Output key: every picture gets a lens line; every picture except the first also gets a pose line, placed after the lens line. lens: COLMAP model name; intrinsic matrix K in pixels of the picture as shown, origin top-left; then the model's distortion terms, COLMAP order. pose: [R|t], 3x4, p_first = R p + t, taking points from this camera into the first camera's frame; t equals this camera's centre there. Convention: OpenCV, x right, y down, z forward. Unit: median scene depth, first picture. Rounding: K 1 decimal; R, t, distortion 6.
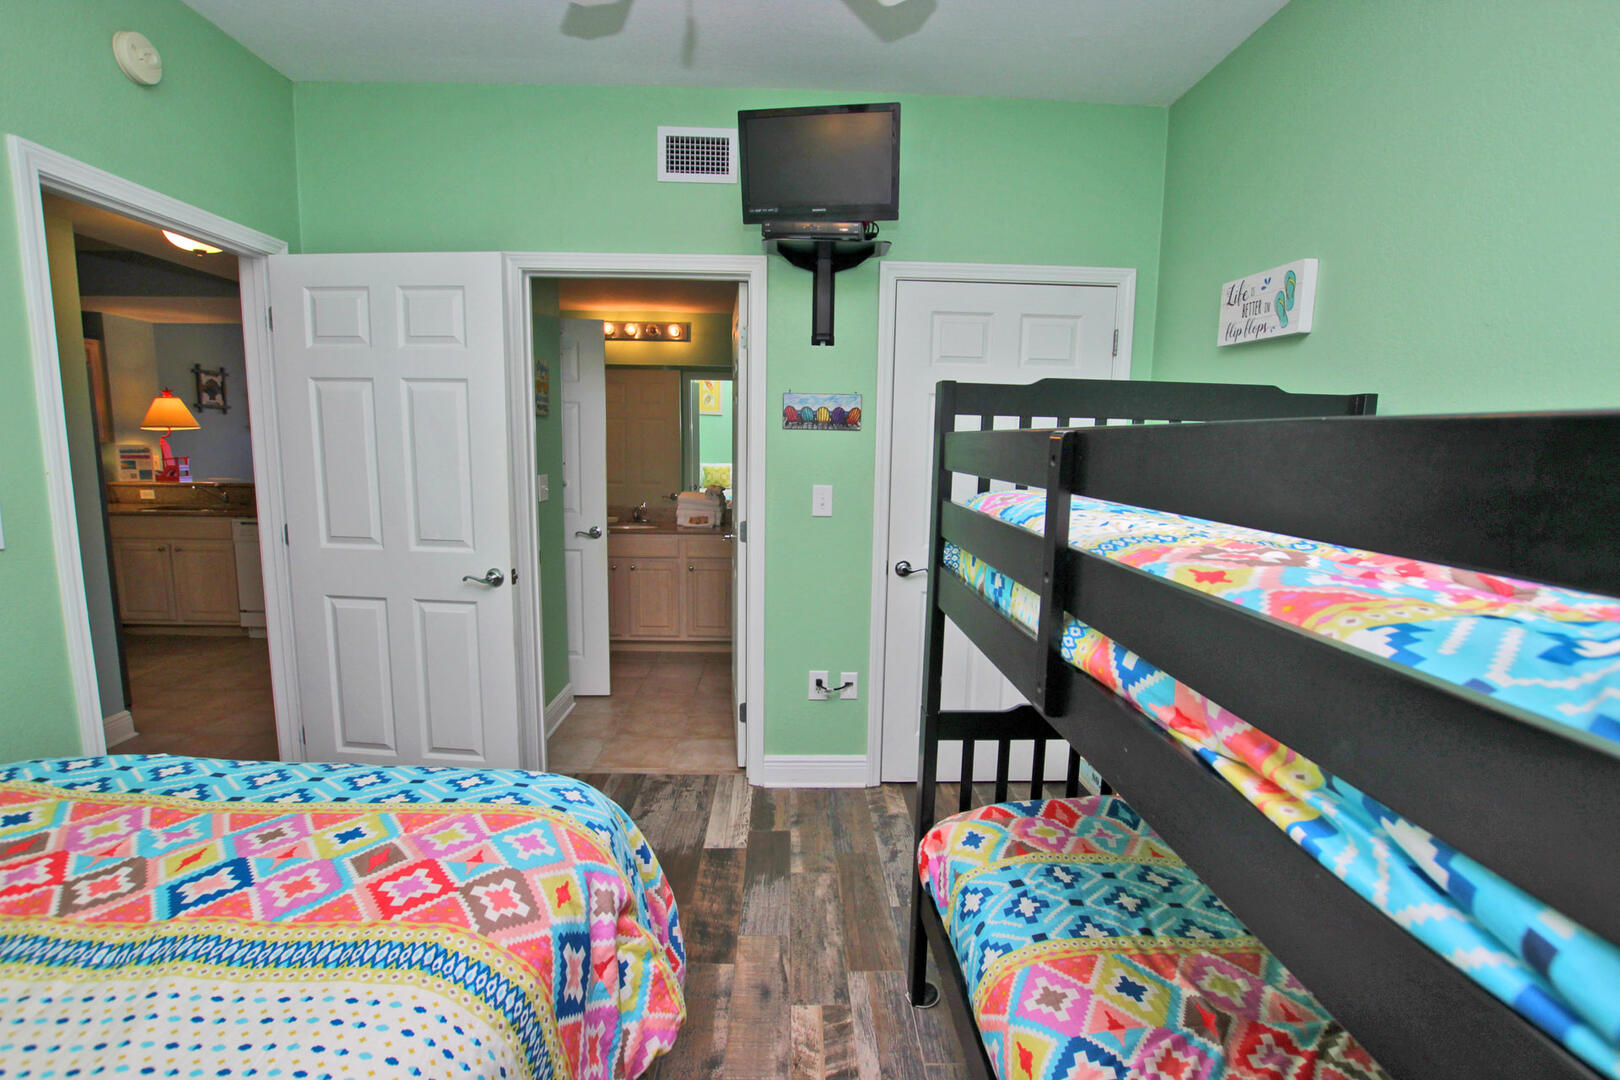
lens RADIAL K [[761.1, 0, 821.0], [0, 761.1, 552.4], [0, 0, 1]] dist [-0.047451, 0.010586]
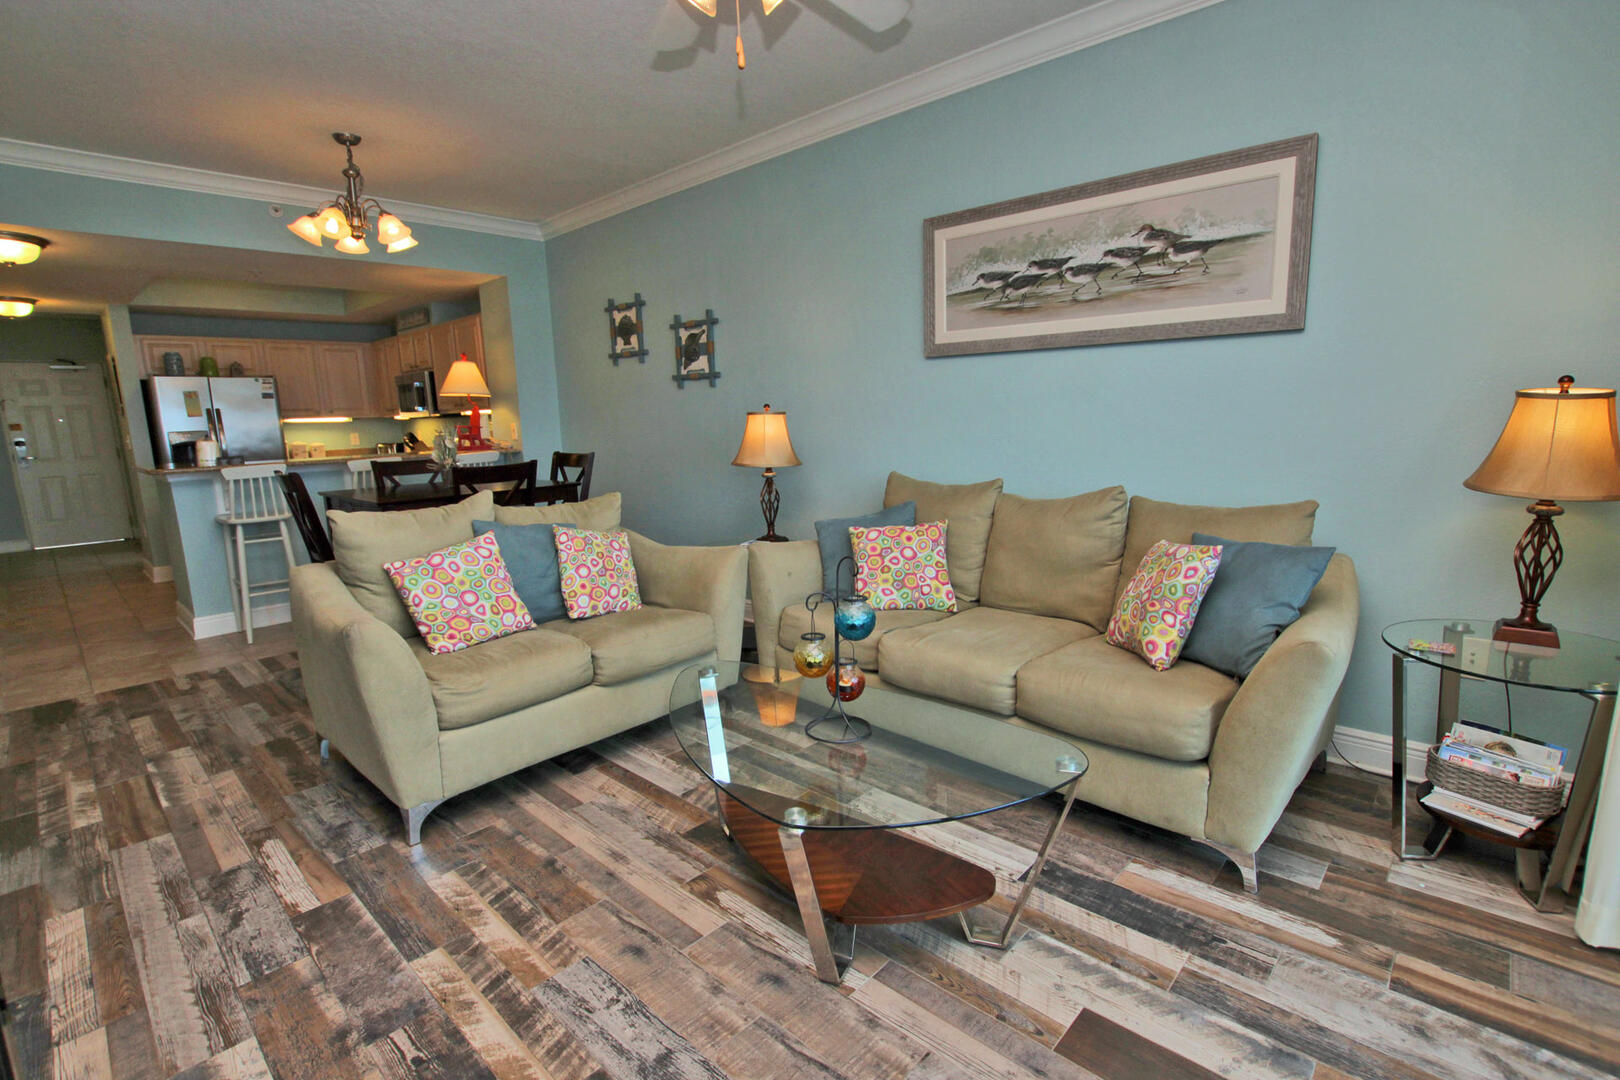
lens RADIAL K [[749.2, 0, 809.3], [0, 749.2, 551.1], [0, 0, 1]] dist [-0.039804, 0.006943]
pose [[-0.707241, 0.130244, -0.694872, -0.503695], [-0.085909, 0.959767, 0.267332, -0.267296], [0.701734, 0.248764, -0.667597, 1.989204]]
